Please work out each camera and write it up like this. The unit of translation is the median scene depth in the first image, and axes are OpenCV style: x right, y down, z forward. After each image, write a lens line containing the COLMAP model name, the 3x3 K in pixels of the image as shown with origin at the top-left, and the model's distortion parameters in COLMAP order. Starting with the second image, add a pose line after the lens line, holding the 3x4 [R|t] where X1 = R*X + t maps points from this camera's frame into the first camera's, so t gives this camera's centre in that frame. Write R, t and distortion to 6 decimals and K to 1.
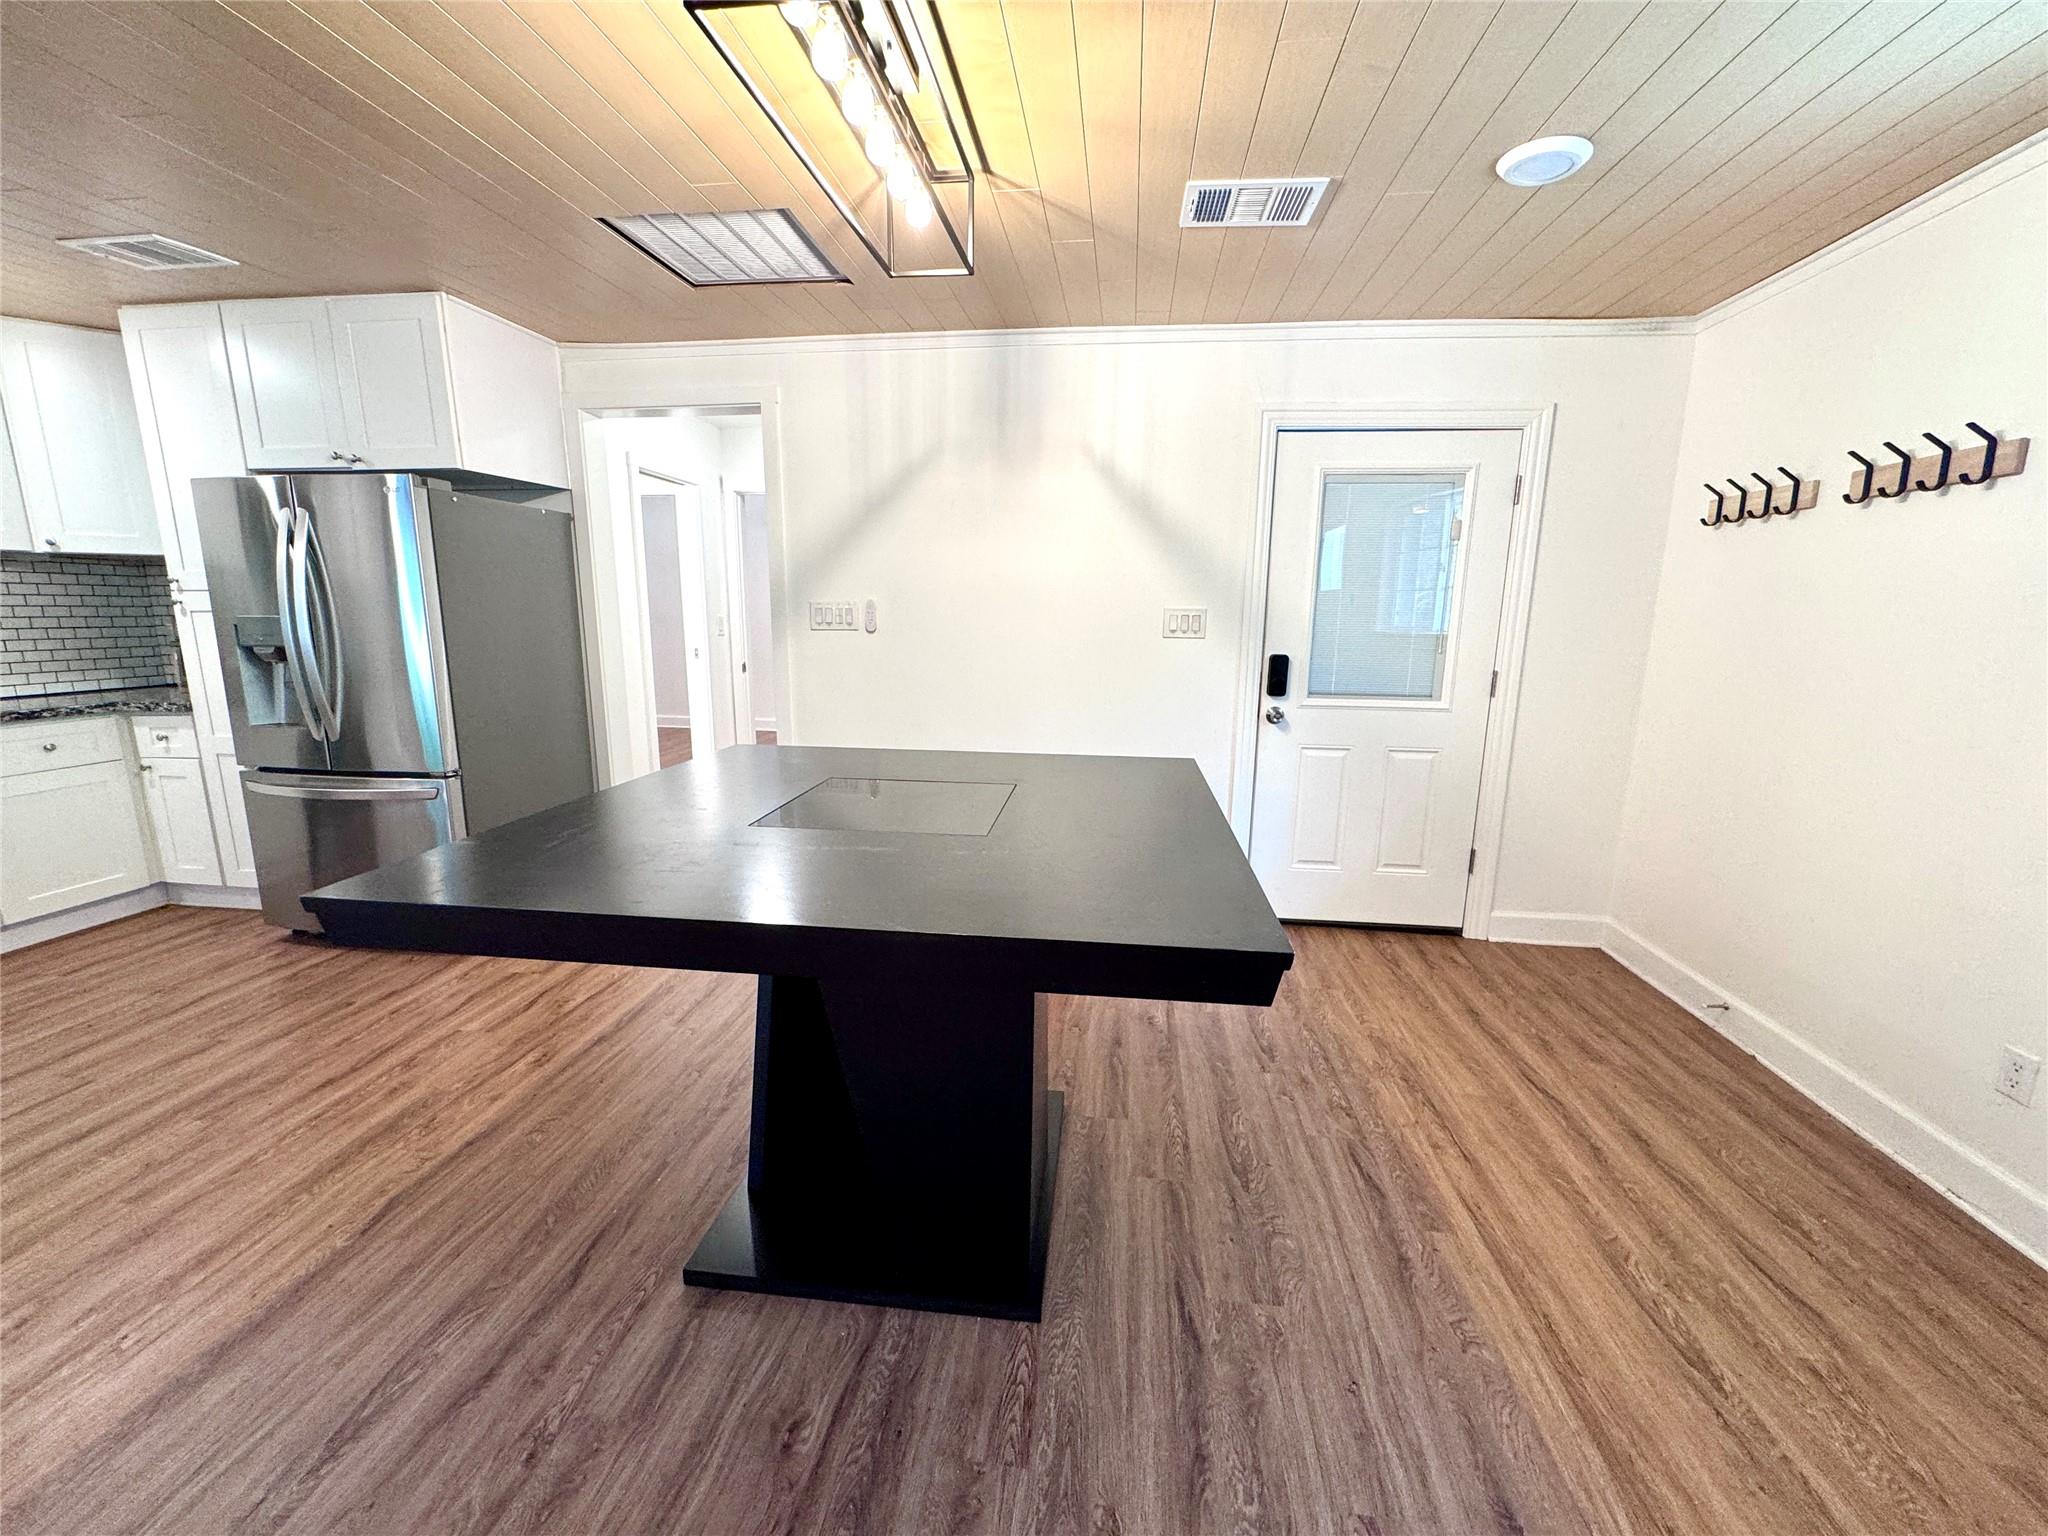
lens RADIAL K [[822.5, 0, 1017.9], [0, 822.5, 765.3], [0, 0, 1]] dist [-0.000189, 0.000169]
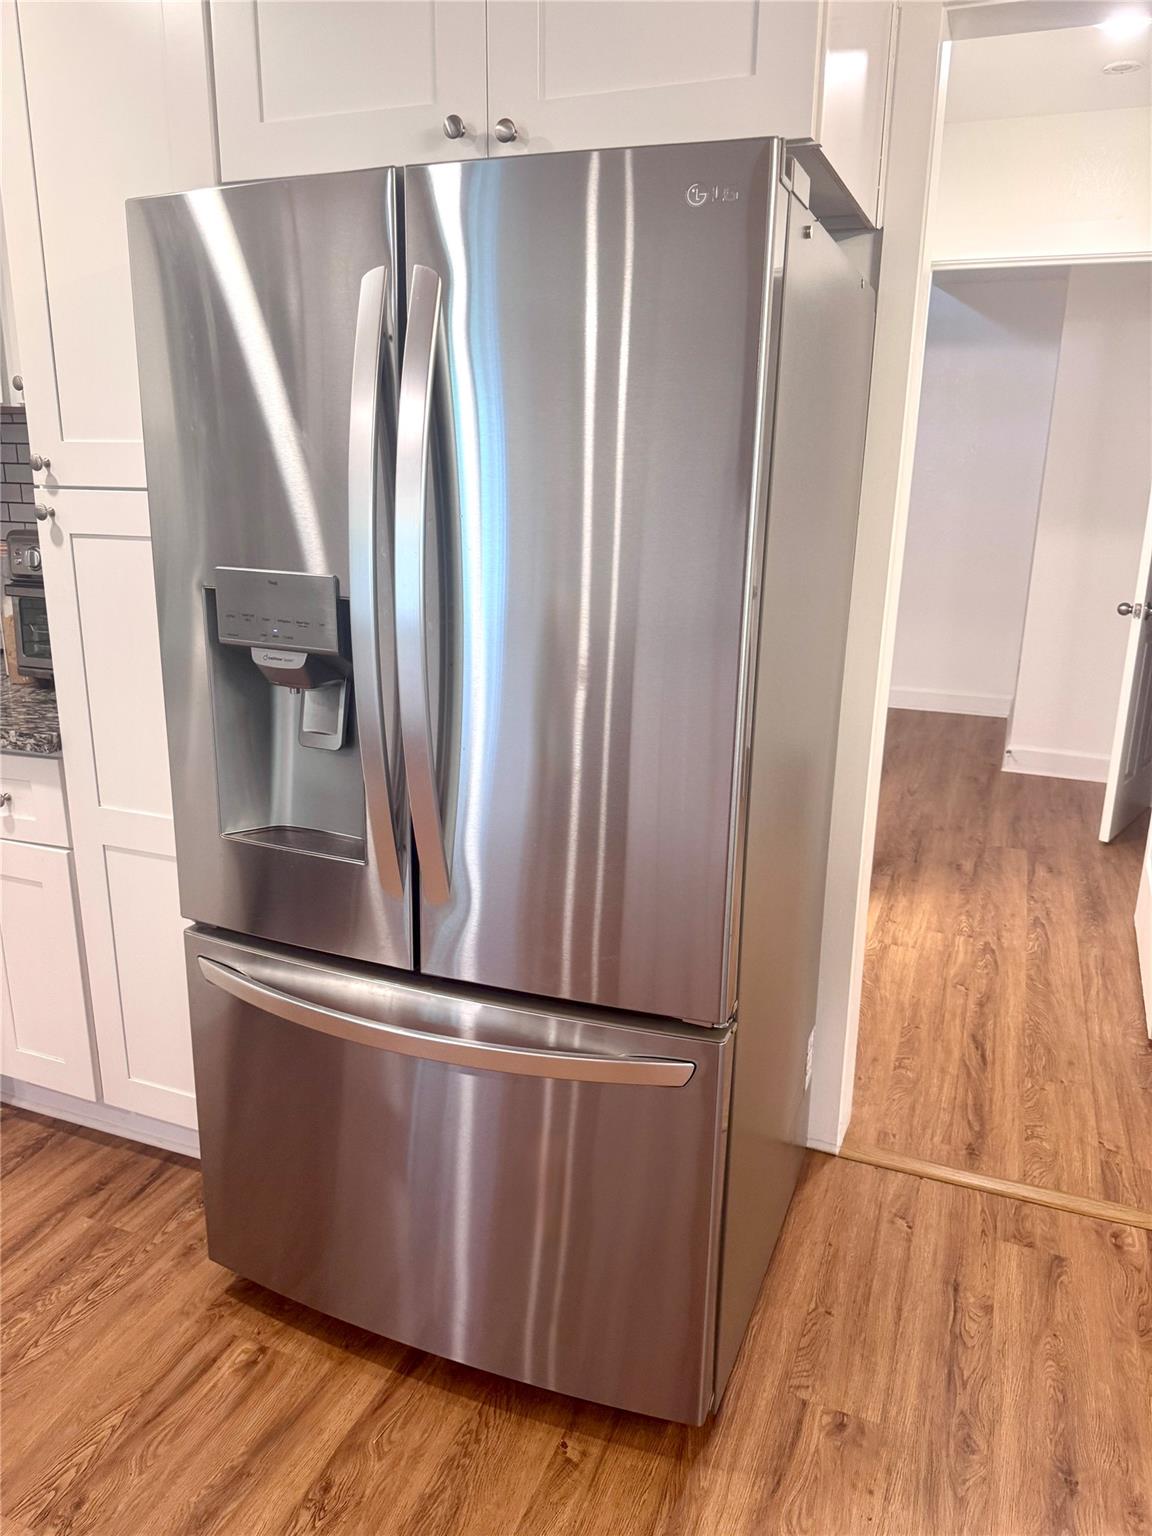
lens RADIAL K [[1077.3, 0, 580.0], [0, 1077.3, 774.0], [0, 0, 1]] dist [0.021355, -0.026631]
pose [[0.971438, 0.073962, -0.225472, -0.602379], [-0.057088, 0.995121, 0.080469, -0.122112], [0.230323, -0.065299, 0.970921, 0.493853]]
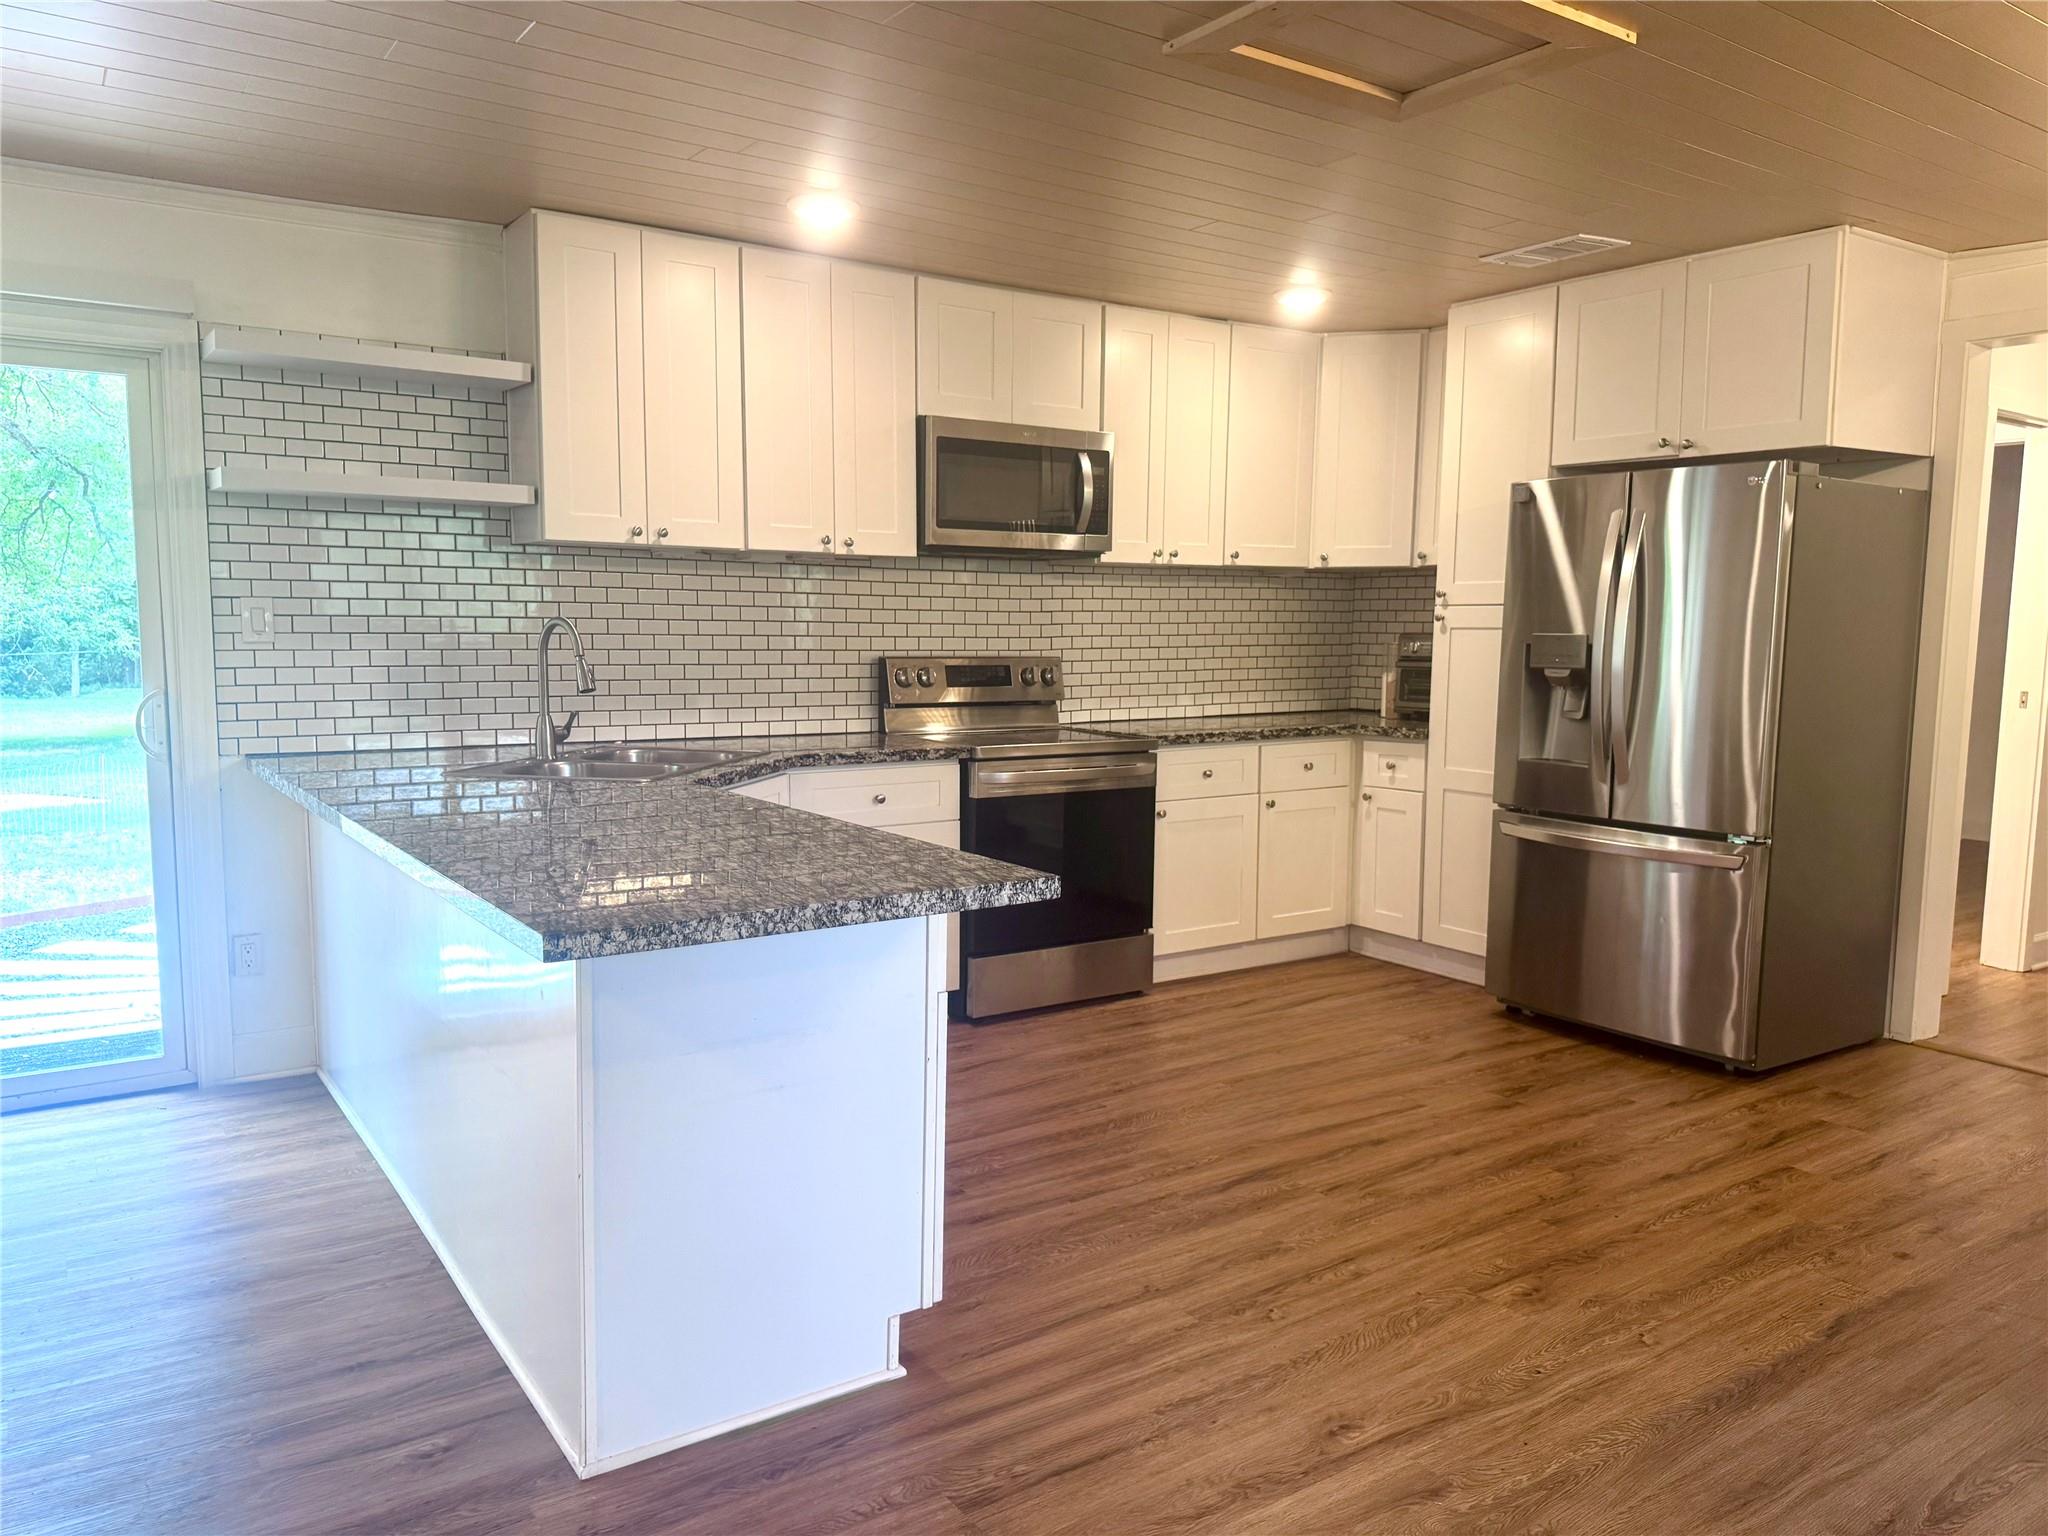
lens RADIAL K [[1436.5, 0, 1006.6], [0, 1436.5, 773.7], [0, 0, 1]] dist [0.021355, -0.026631]
pose [[0.670362, 0.079097, -0.737807, -0.162715], [-0.142566, 0.989507, -0.023452, 0.074995], [0.728210, 0.120907, 0.674604, -0.388563]]
